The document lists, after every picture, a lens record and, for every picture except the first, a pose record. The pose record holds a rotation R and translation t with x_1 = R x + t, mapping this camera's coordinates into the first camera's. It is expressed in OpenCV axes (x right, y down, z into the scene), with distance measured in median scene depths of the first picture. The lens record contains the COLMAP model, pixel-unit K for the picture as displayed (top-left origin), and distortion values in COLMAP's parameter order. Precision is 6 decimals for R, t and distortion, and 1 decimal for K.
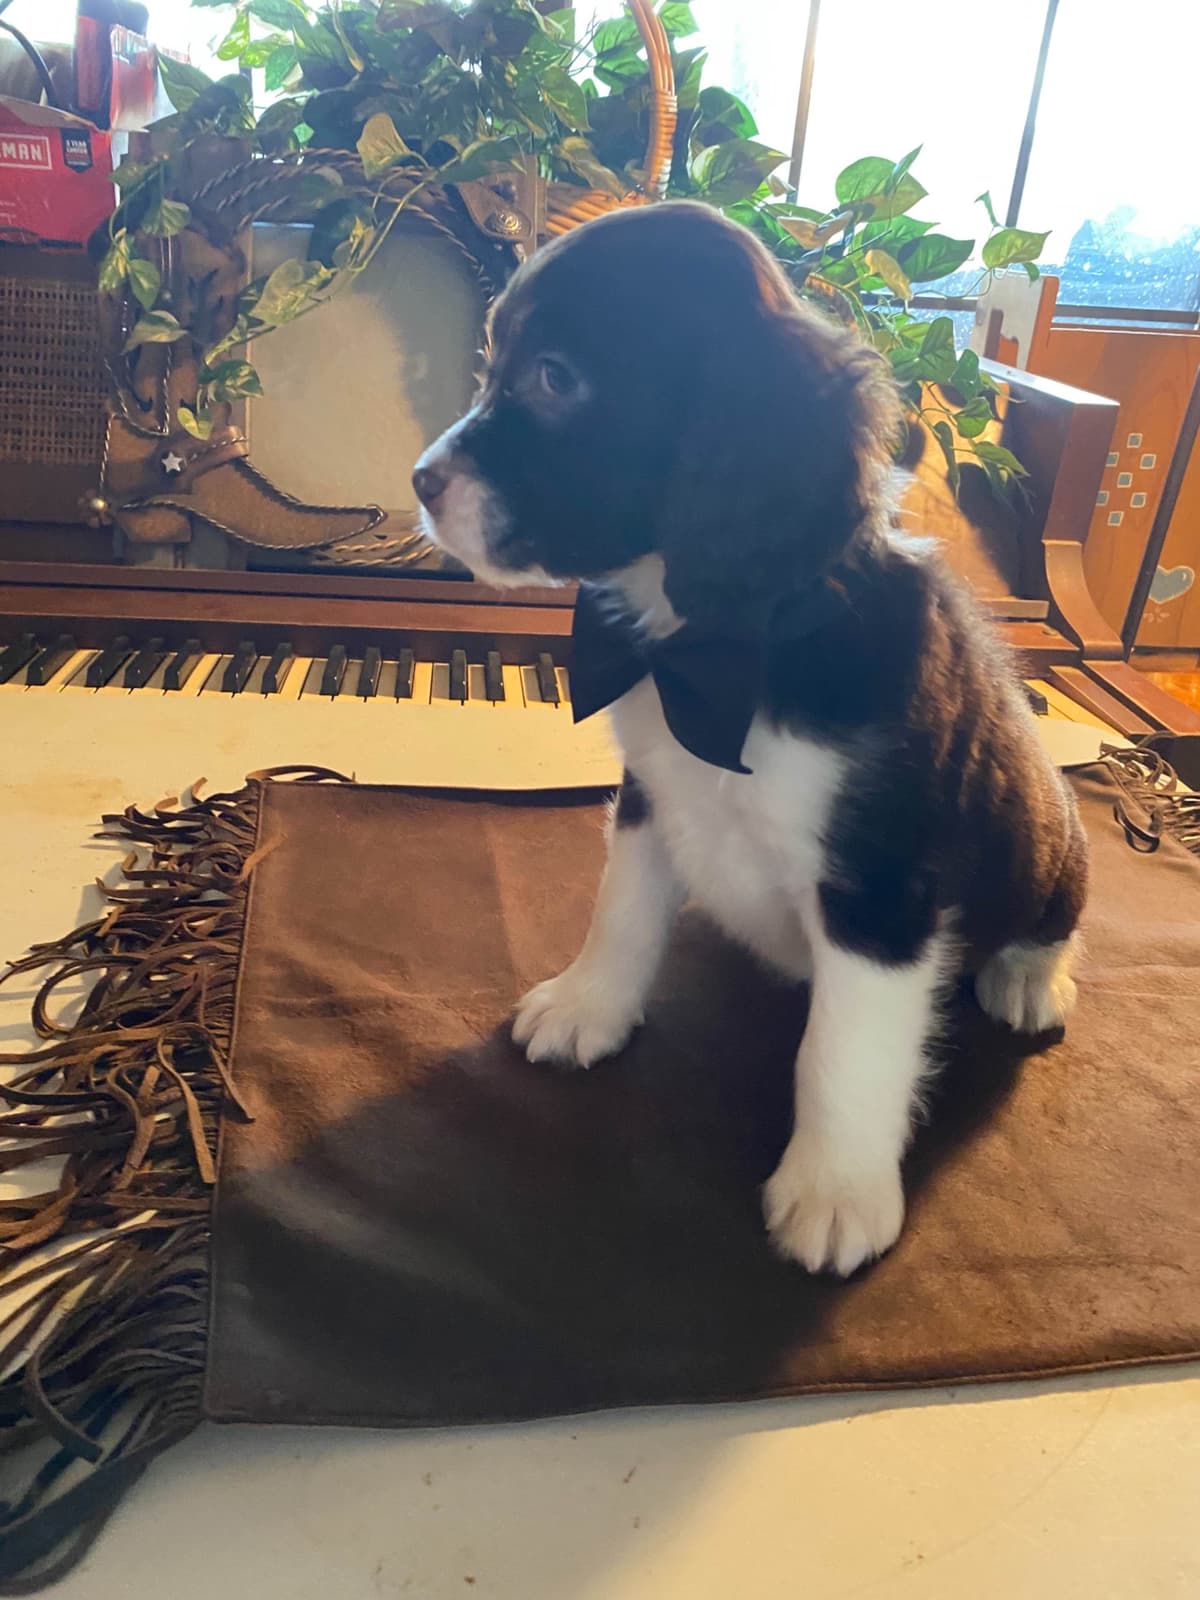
lens RADIAL K [[1225.1, 0, 624.4], [0, 1225.1, 840.1], [0, 0, 1]] dist [0.000247, -0.002148]
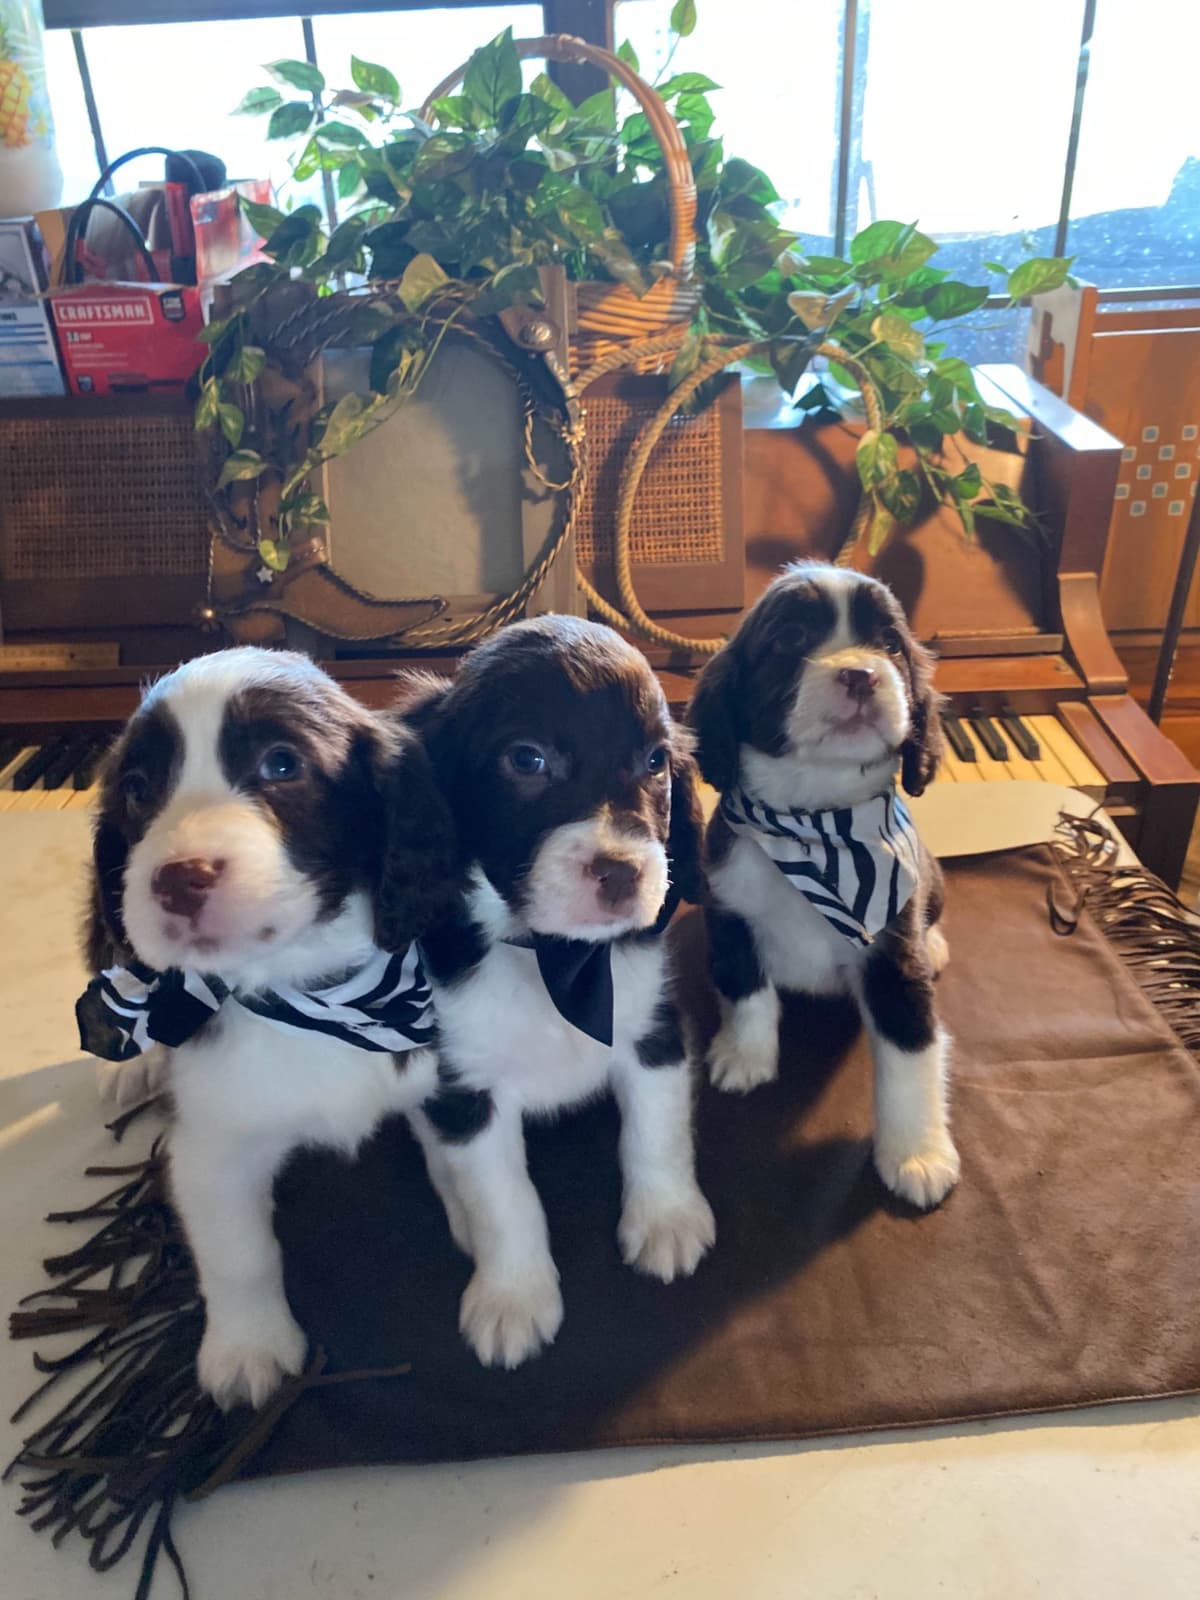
lens RADIAL K [[1233.0, 0, 631.2], [0, 1233.0, 816.6], [0, 0, 1]] dist [-0.002801, -0.000387]
pose [[0.989845, -0.040788, -0.136176, 0.122404], [0.047130, 0.997933, 0.043677, -0.109970], [0.134113, -0.049651, 0.989721, -0.120861]]
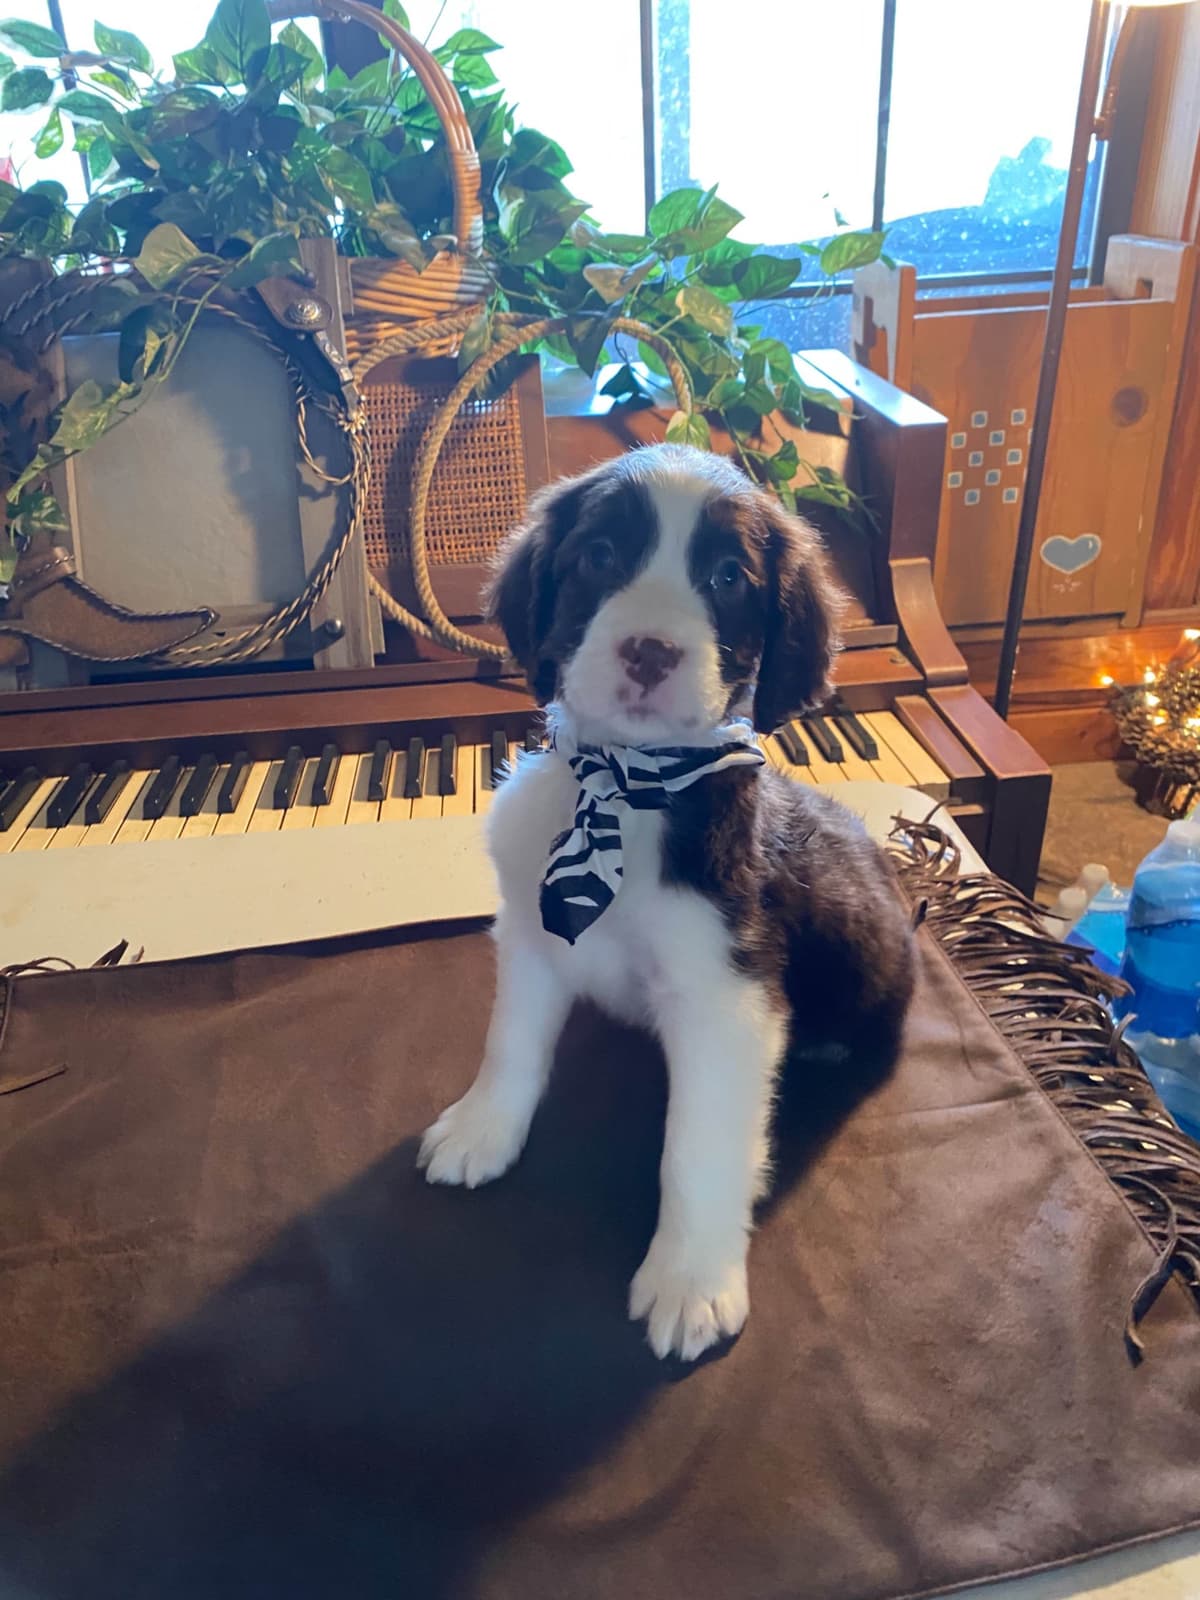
lens RADIAL K [[1227.5, 0, 624.2], [0, 1227.5, 796.2], [0, 0, 1]] dist [-0.004829, 0.003209]
pose [[0.994534, -0.095327, -0.042591, 0.166610], [0.096123, 0.995224, 0.017025, -0.102923], [0.040765, -0.021026, 0.998948, 0.003419]]
